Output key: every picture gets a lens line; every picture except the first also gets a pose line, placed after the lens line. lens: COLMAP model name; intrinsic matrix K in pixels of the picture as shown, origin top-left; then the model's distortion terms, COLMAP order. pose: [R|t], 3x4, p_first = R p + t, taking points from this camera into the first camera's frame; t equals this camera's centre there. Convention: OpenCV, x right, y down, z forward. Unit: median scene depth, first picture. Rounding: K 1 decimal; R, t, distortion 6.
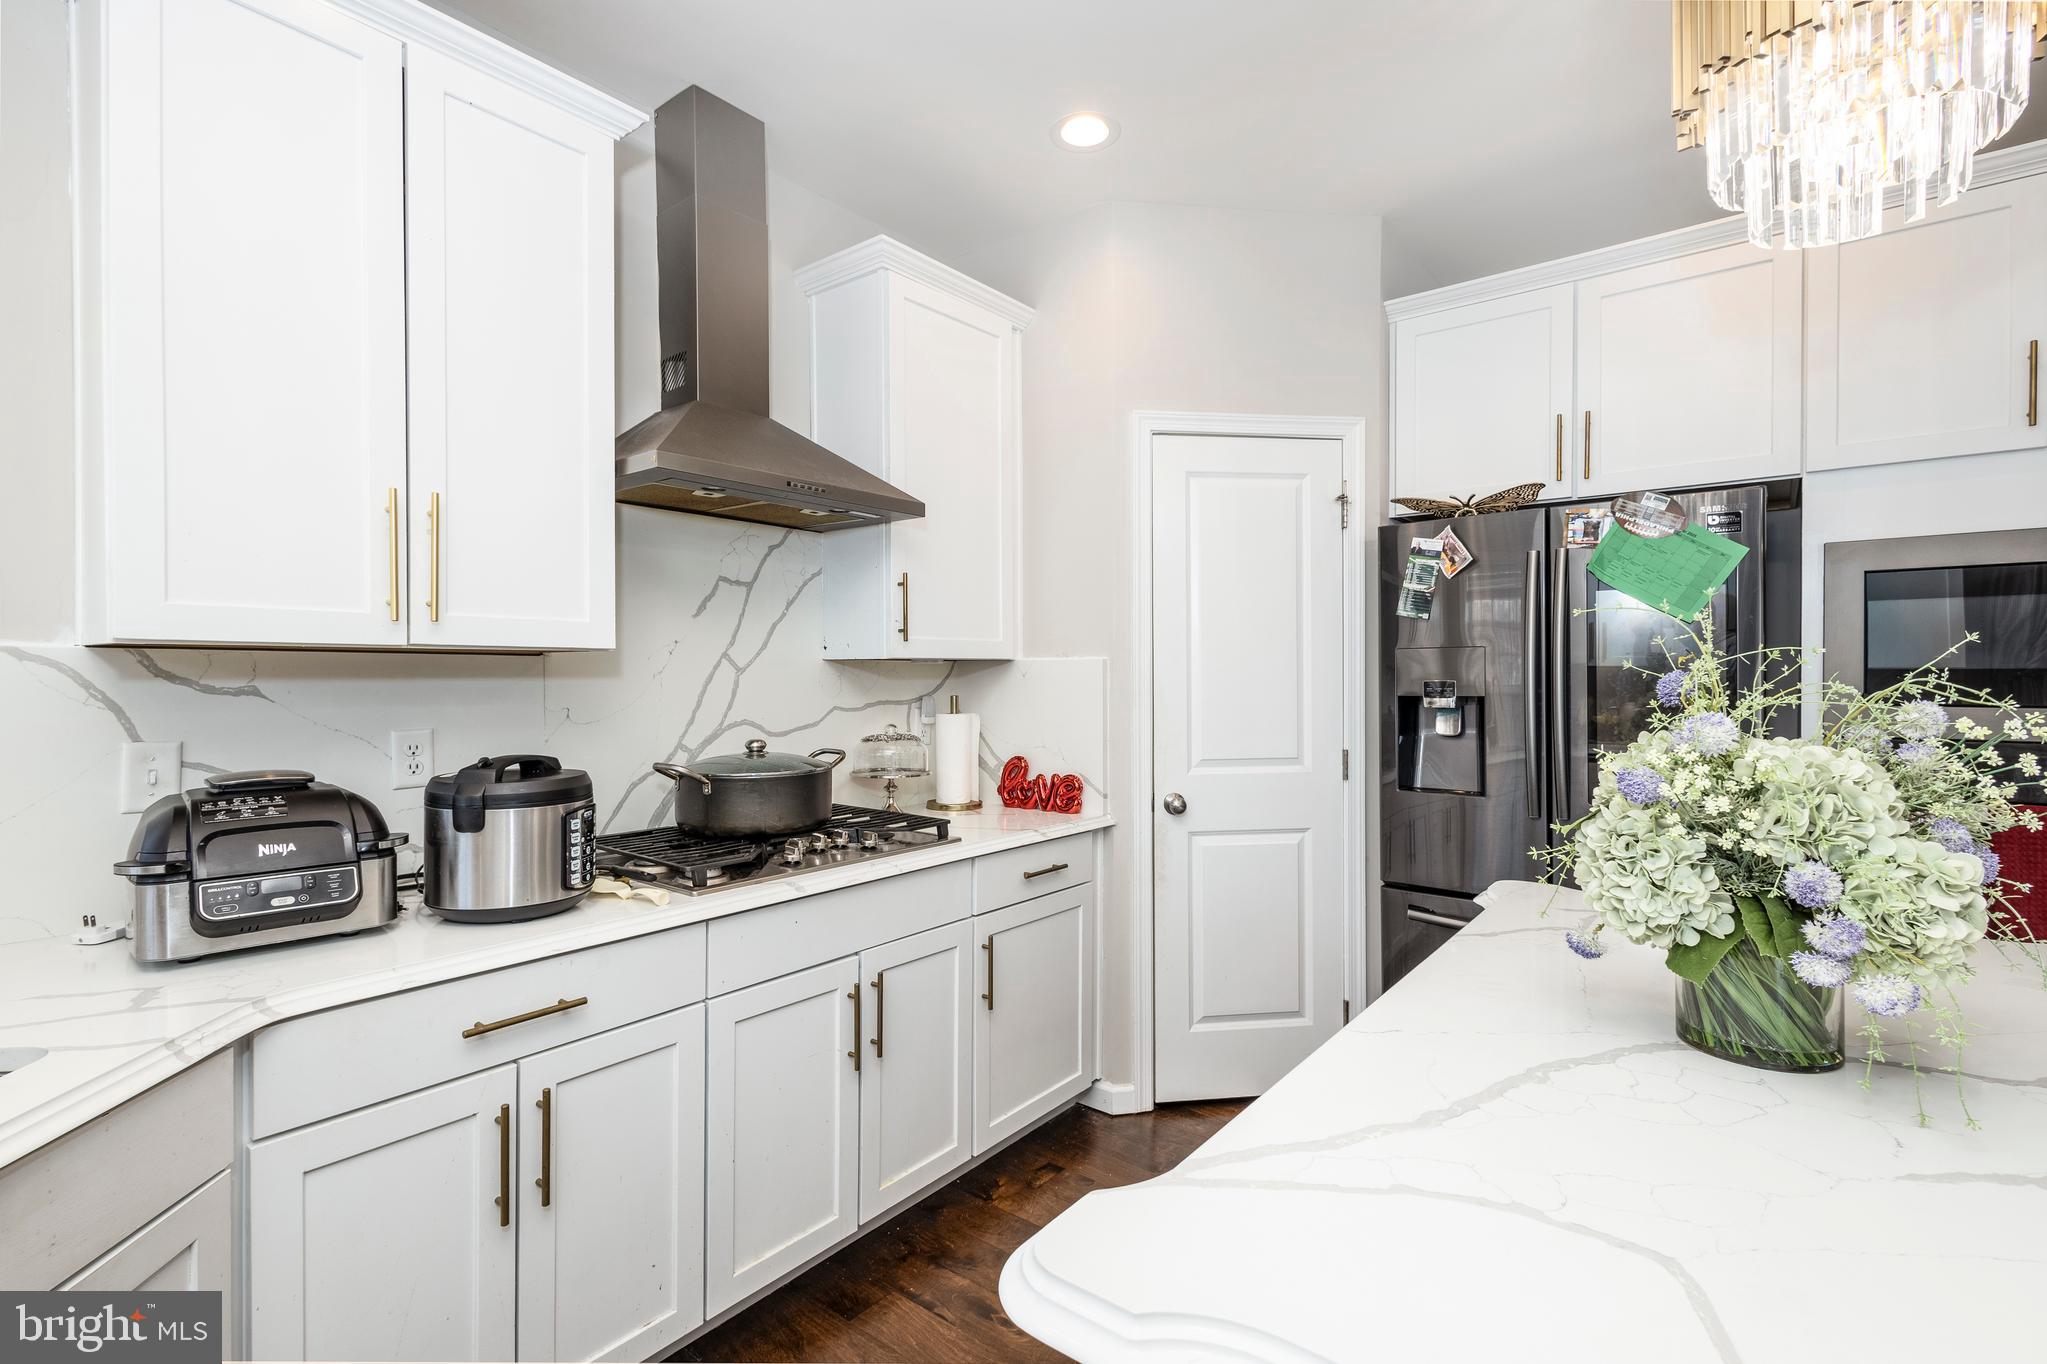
lens RADIAL K [[946.3, 0, 993.4], [0, 946.3, 683.0], [0, 0, 1]] dist [0.010077, 0.000321]
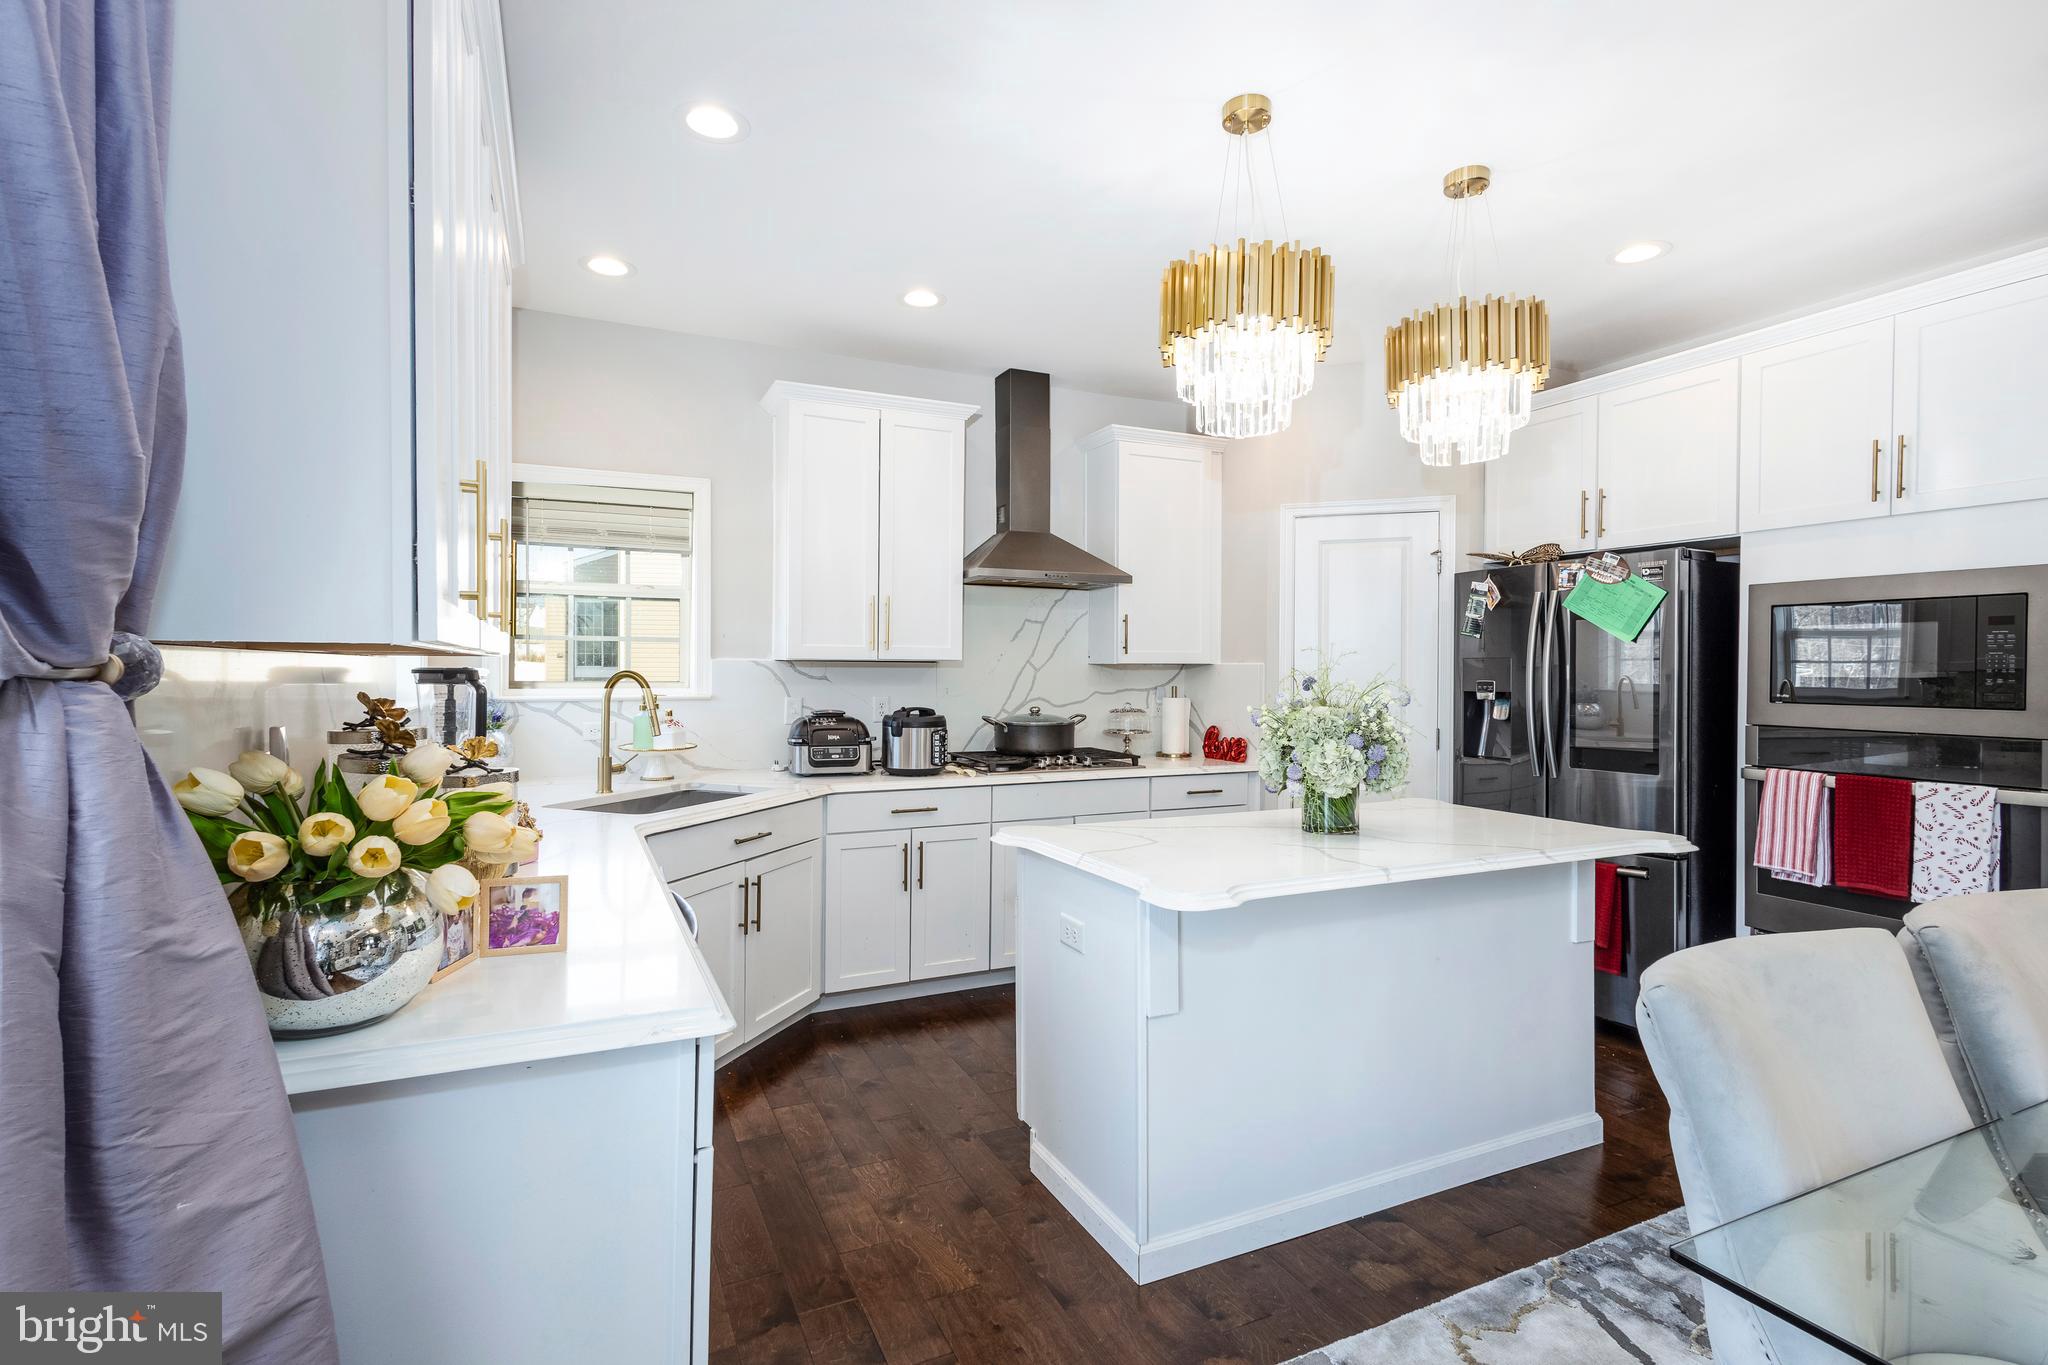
lens RADIAL K [[946.8, 0, 1005.2], [0, 946.8, 677.3], [0, 0, 1]] dist [0.010077, 0.000321]
pose [[0.900889, 0.011451, -0.433899, 0.485287], [-0.010886, 0.999934, 0.003786, -0.005389], [0.433914, 0.001313, 0.900953, -0.690863]]
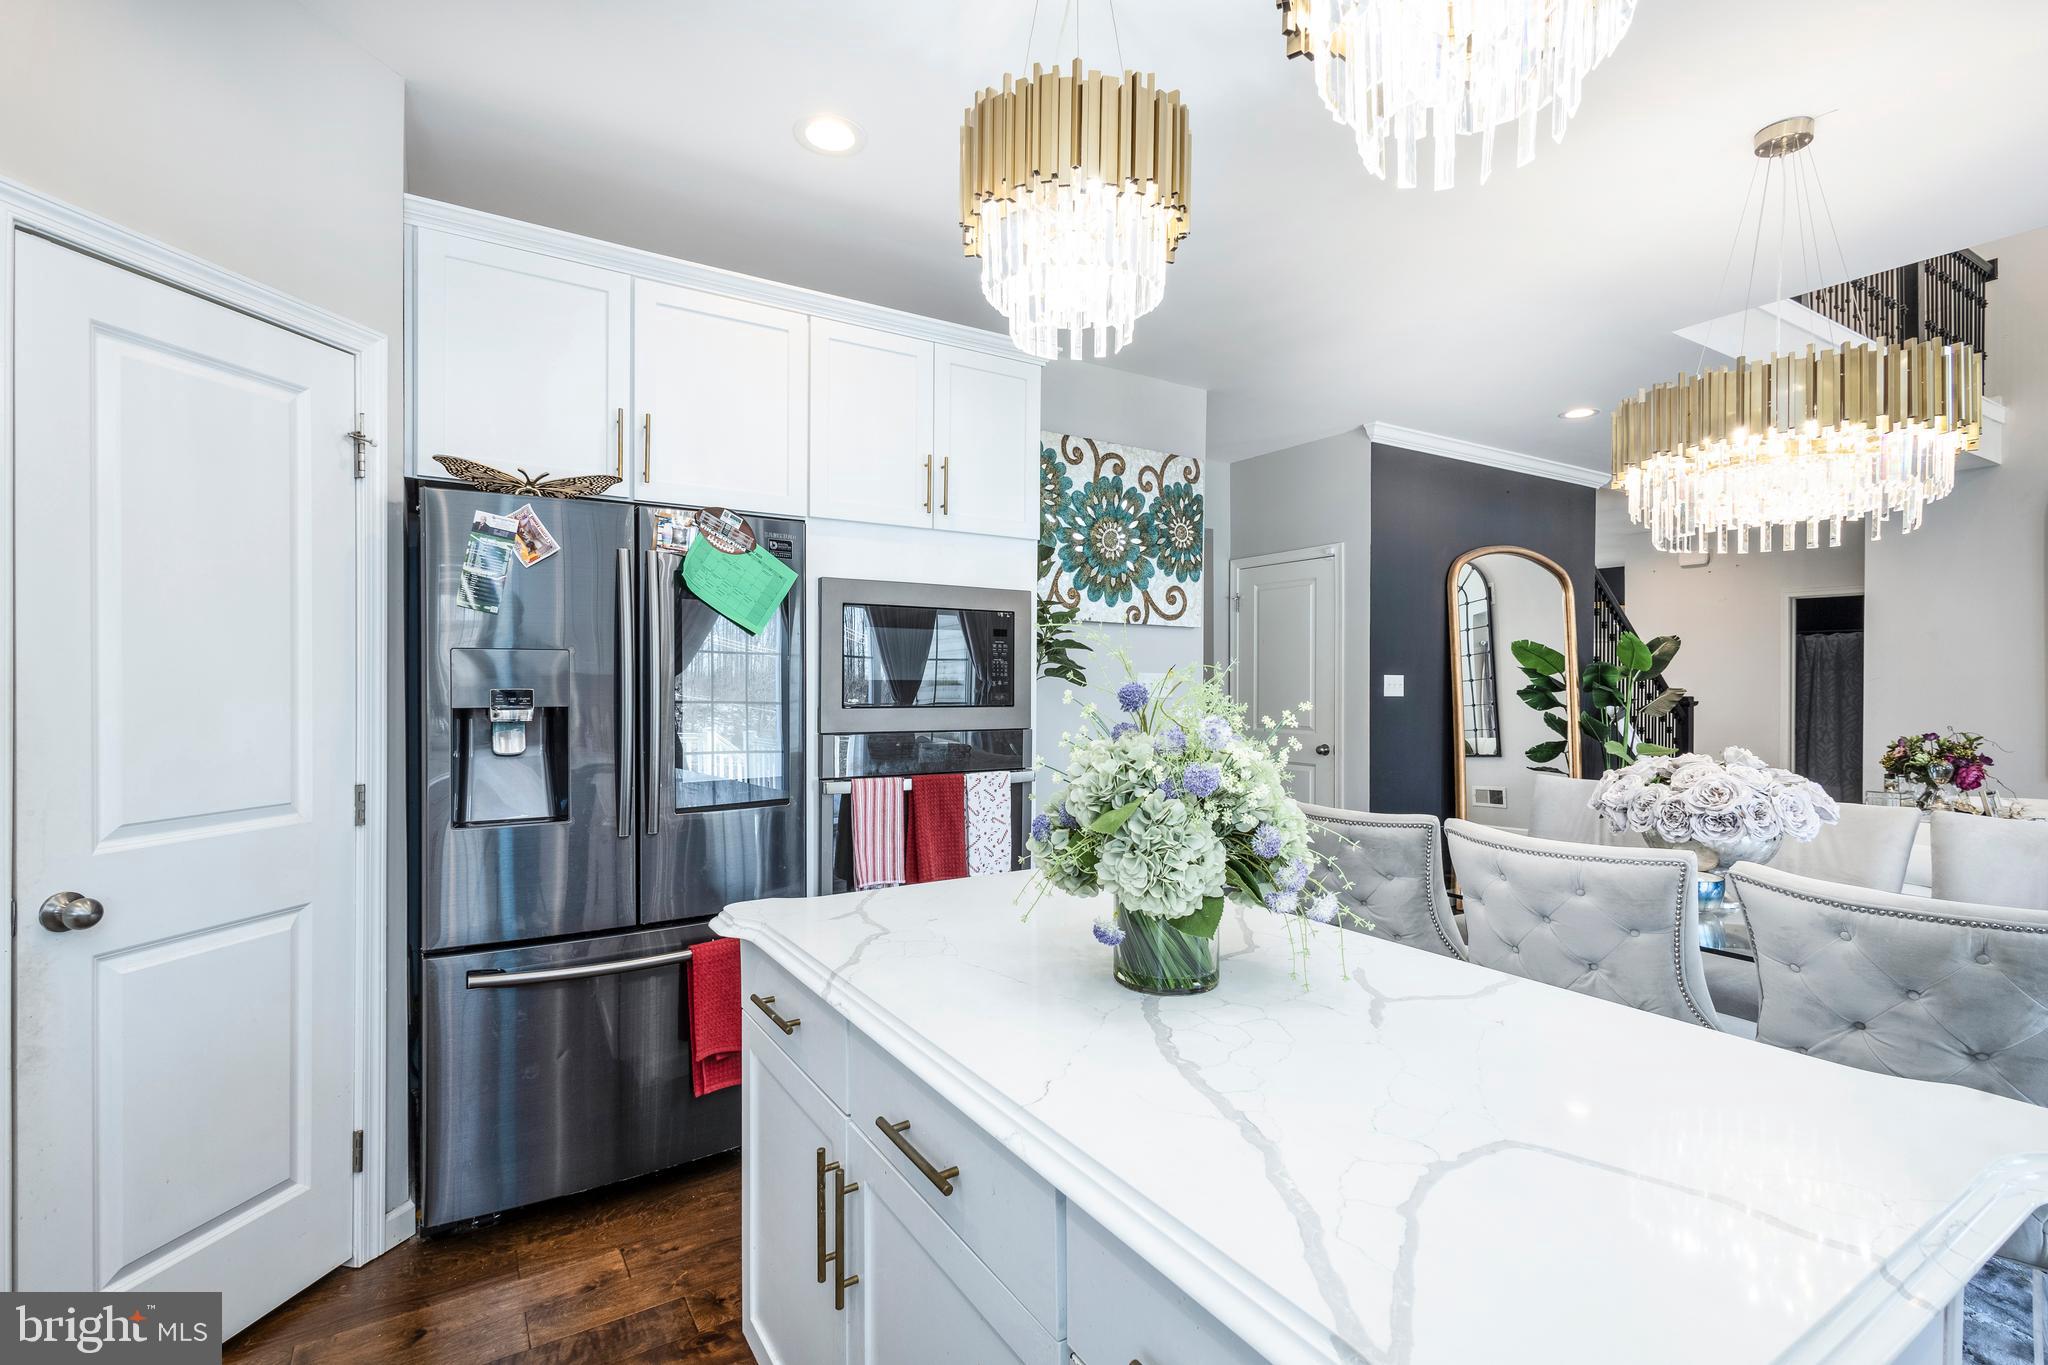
lens RADIAL K [[946.8, 0, 1059.6], [0, 946.8, 685.9], [0, 0, 1]] dist [0.010077, 0.000321]
pose [[0.306224, 0.000228, 0.951960, -0.192405], [0.002121, 0.999997, -0.000921, -0.003568], [-0.951957, 0.002301, 0.306222, 0.323497]]
